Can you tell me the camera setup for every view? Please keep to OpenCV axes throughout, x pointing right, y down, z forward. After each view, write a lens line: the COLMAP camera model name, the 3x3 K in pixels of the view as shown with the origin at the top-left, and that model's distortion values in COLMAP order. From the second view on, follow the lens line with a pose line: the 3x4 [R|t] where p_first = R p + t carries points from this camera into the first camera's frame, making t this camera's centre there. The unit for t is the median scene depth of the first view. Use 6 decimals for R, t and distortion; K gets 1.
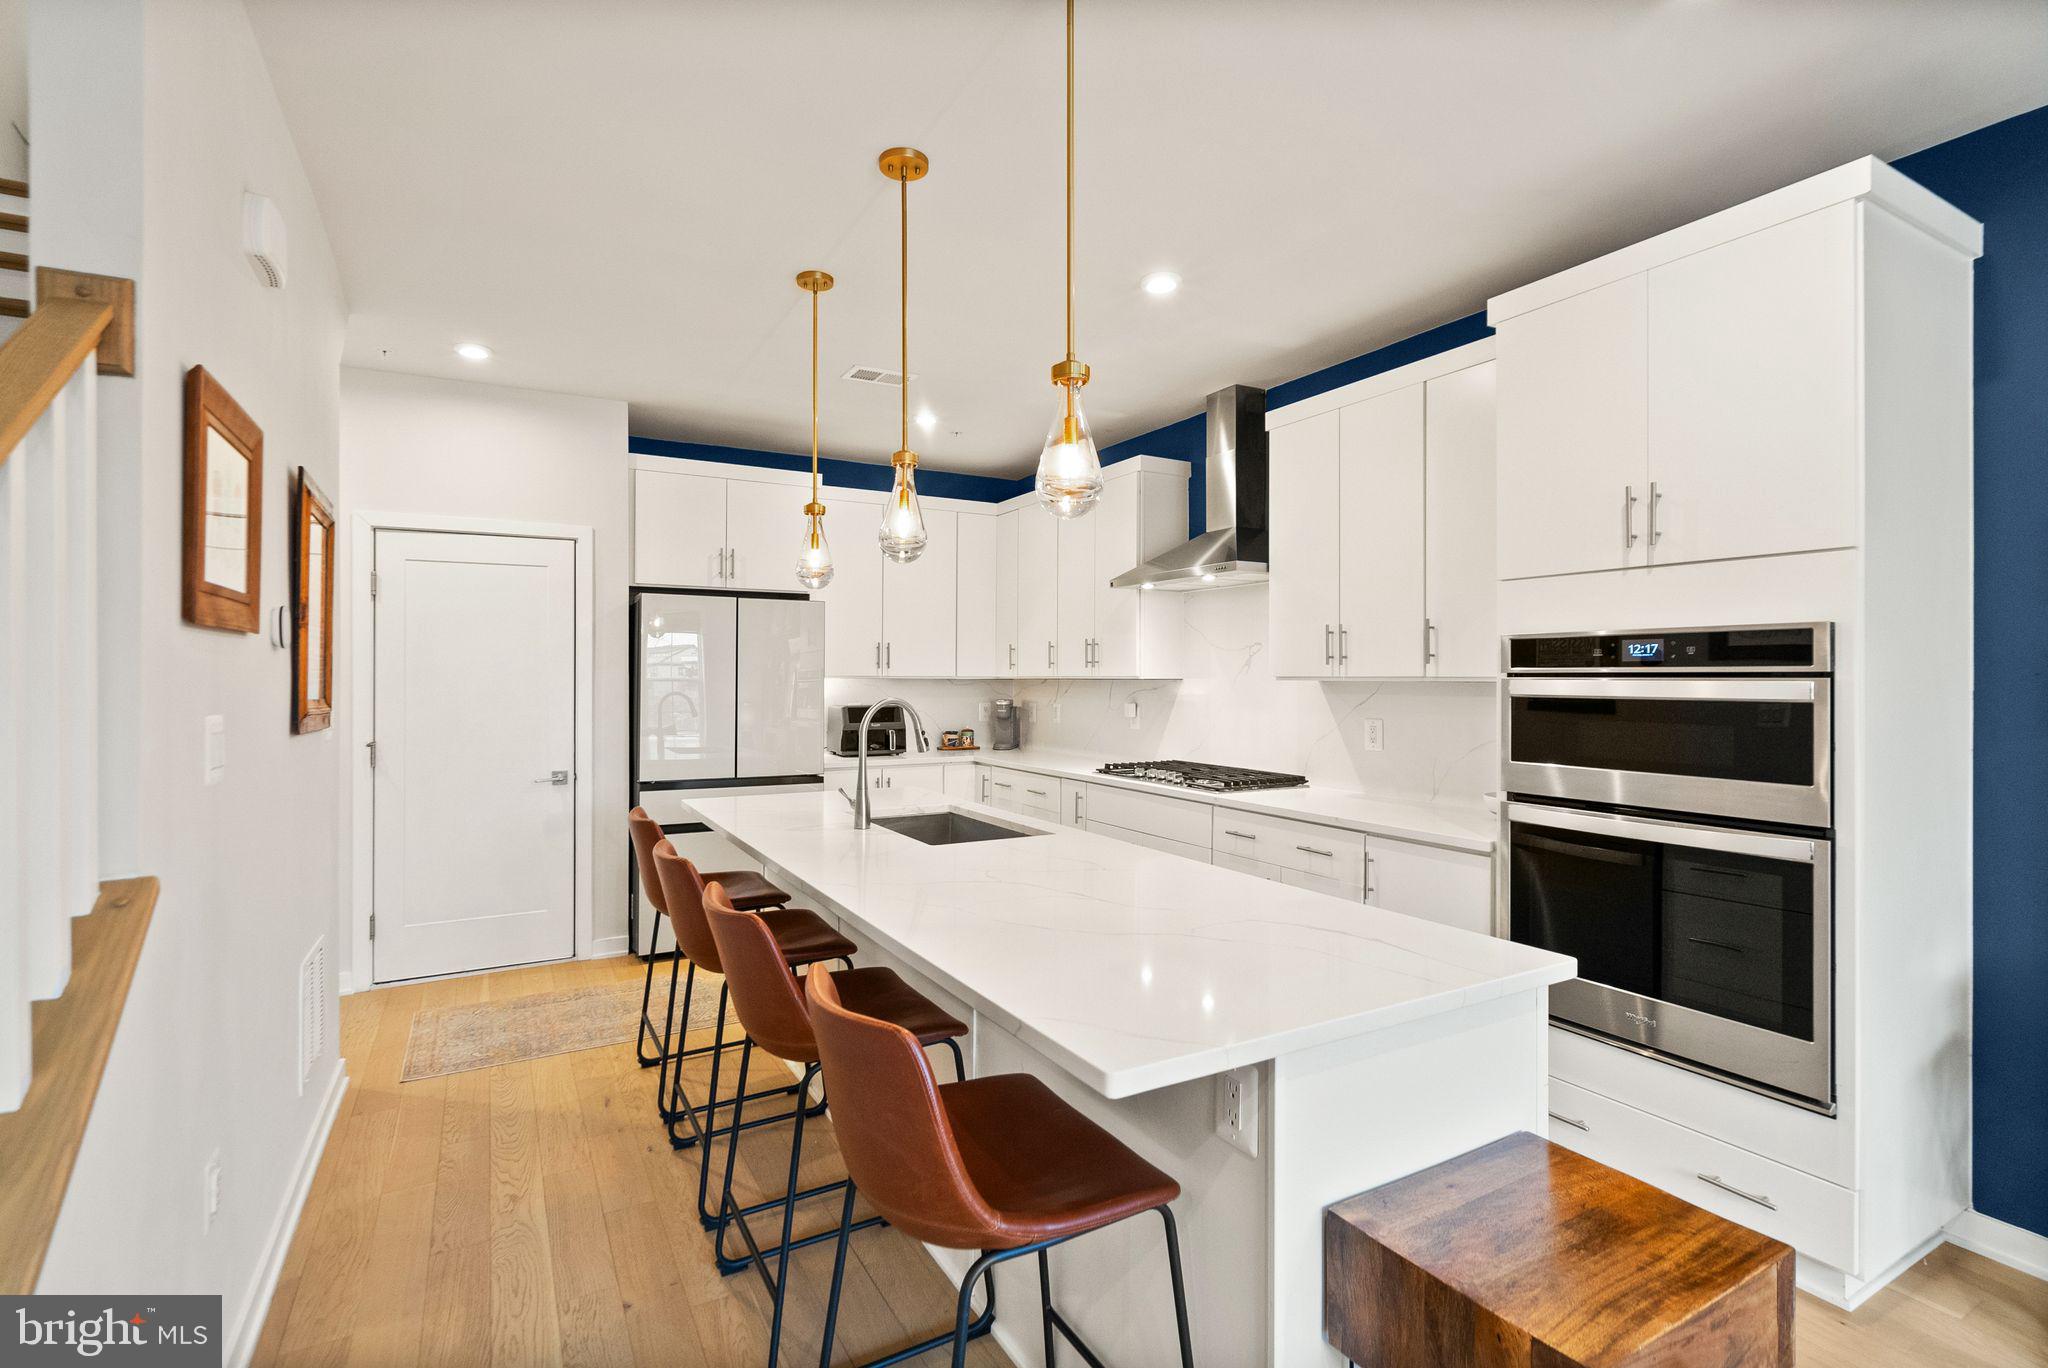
lens RADIAL K [[941.2, 0, 1009.9], [0, 941.2, 672.7], [0, 0, 1]] dist [-0.005508, -0.000502]
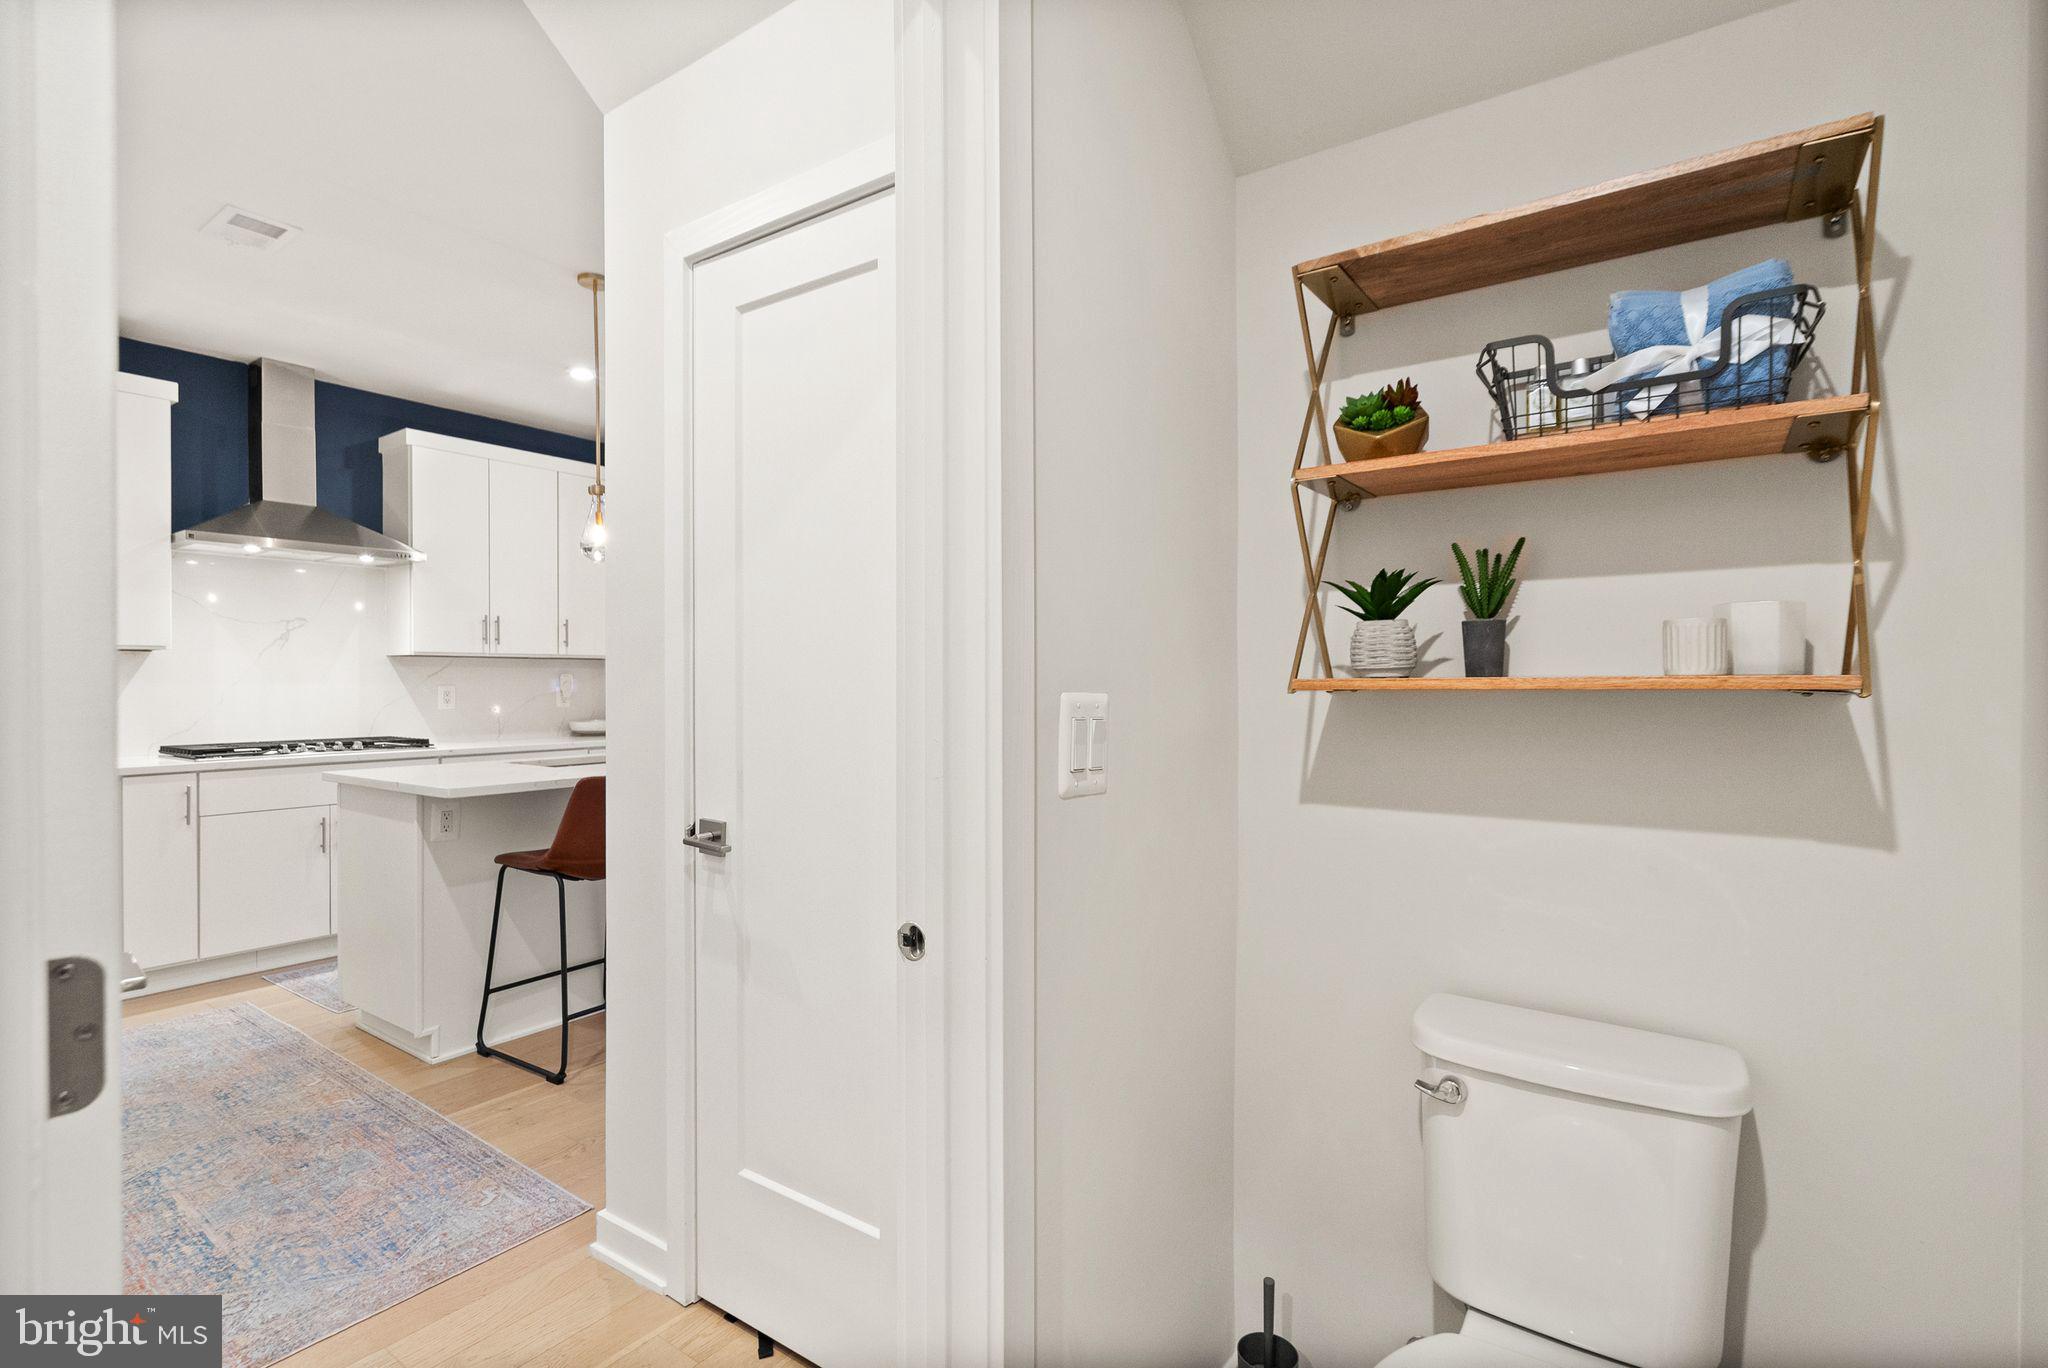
lens RADIAL K [[941.2, 0, 1018.8], [0, 941.2, 689.4], [0, 0, 1]] dist [-0.005508, -0.000502]
pose [[-0.433384, -0.010692, 0.901146, -0.192969], [-0.002362, 0.999940, 0.010728, 0.006405], [-0.901206, 0.002521, -0.433383, 0.139467]]
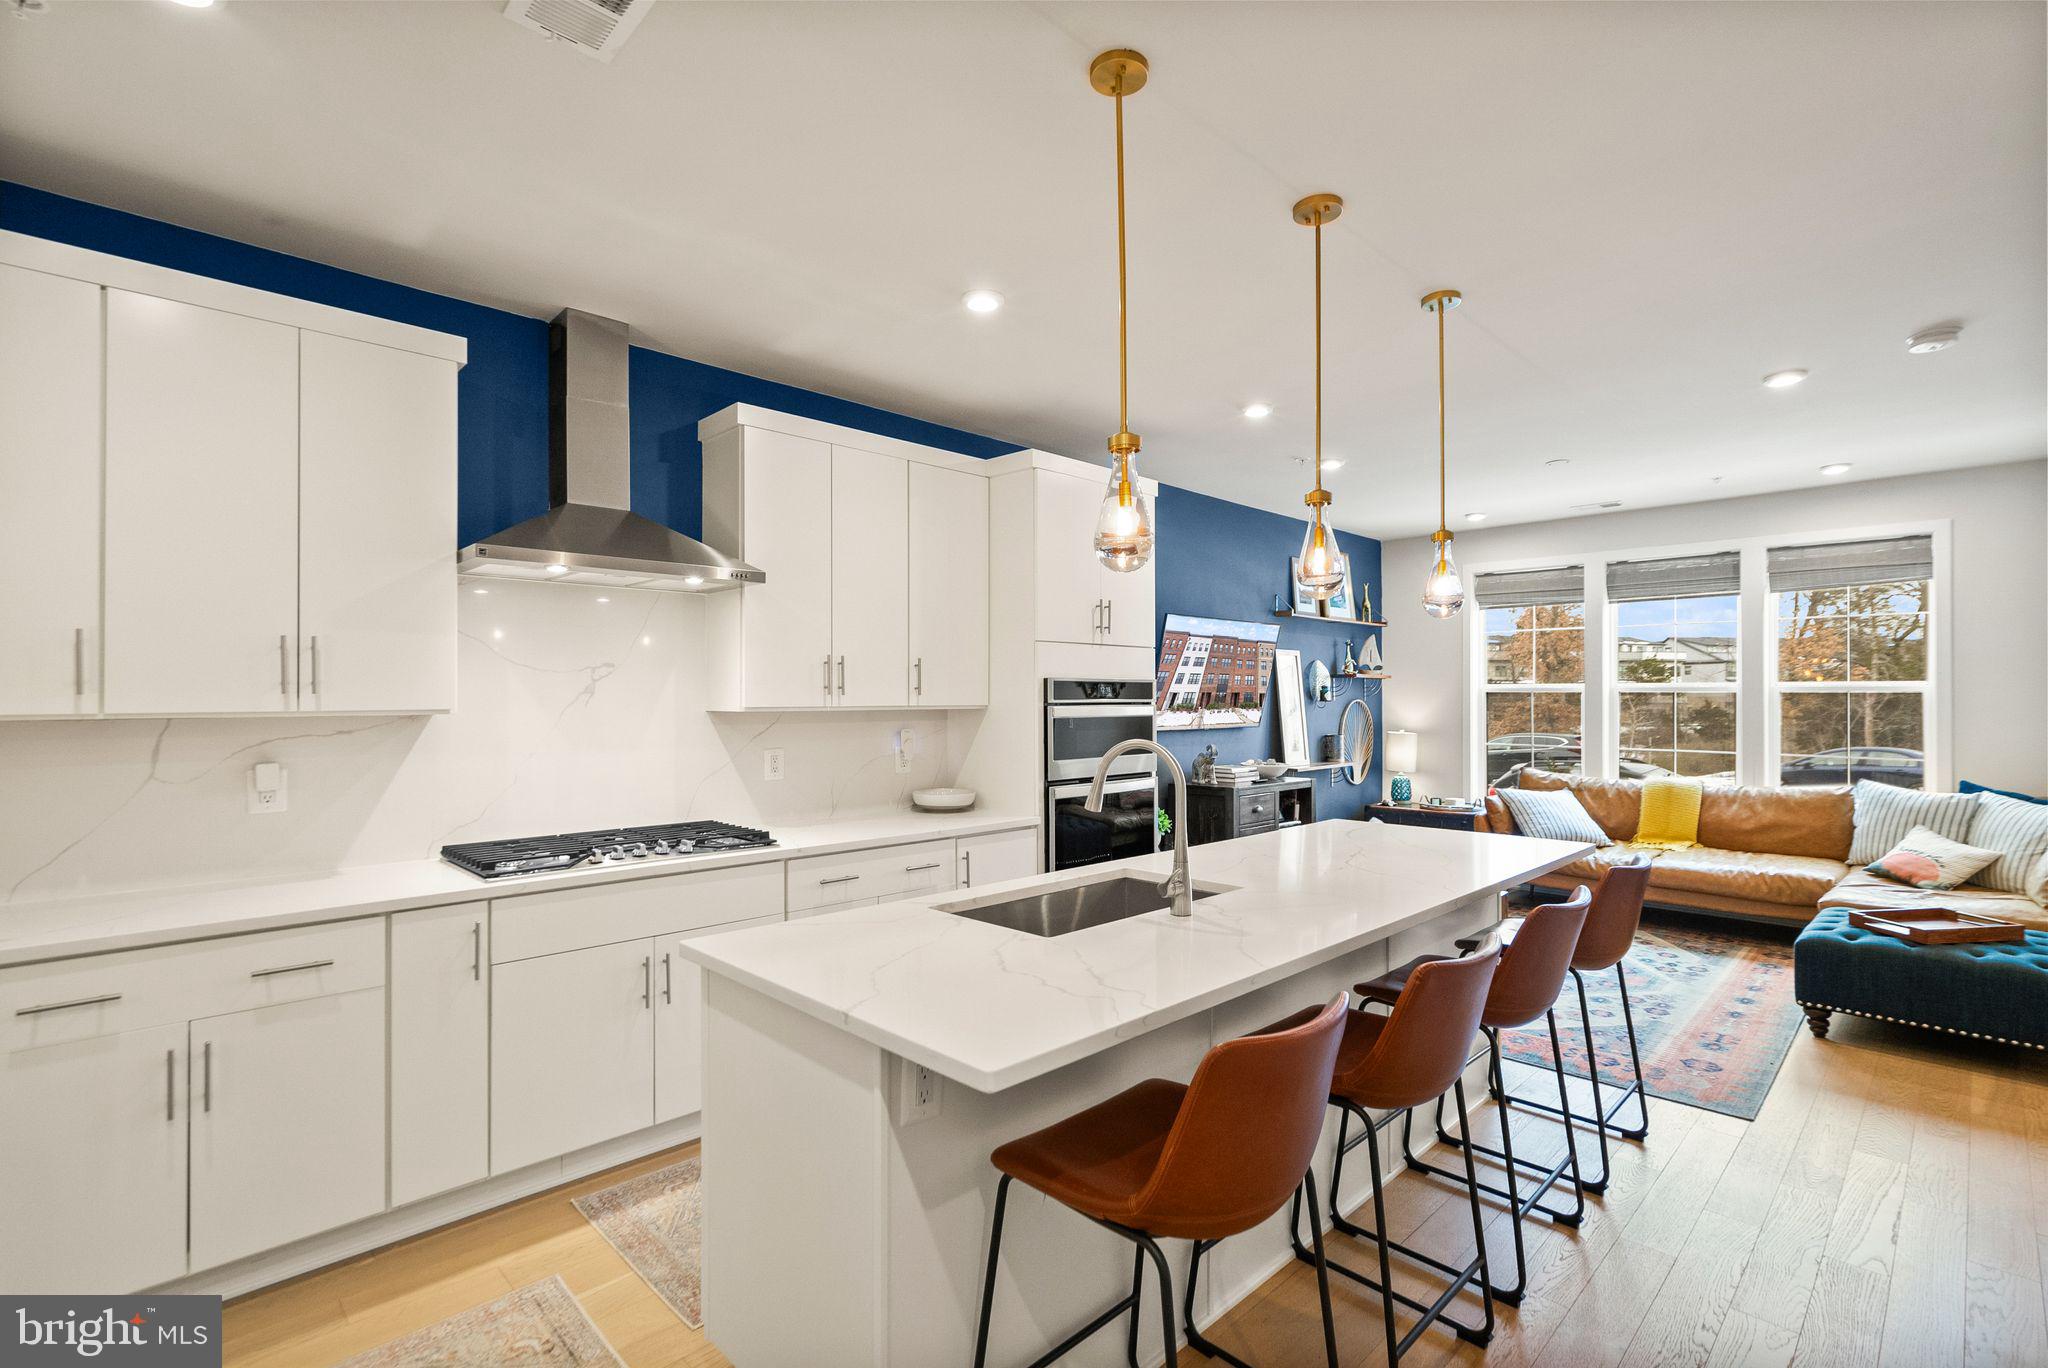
lens RADIAL K [[941.2, 0, 1019.4], [0, 941.2, 698.8], [0, 0, 1]] dist [-0.005508, -0.000502]
pose [[-0.253925, -0.003953, 0.967216, -0.107447], [-0.003335, 0.999989, 0.003212, -0.001306], [-0.967218, -0.002410, -0.253935, 0.165280]]
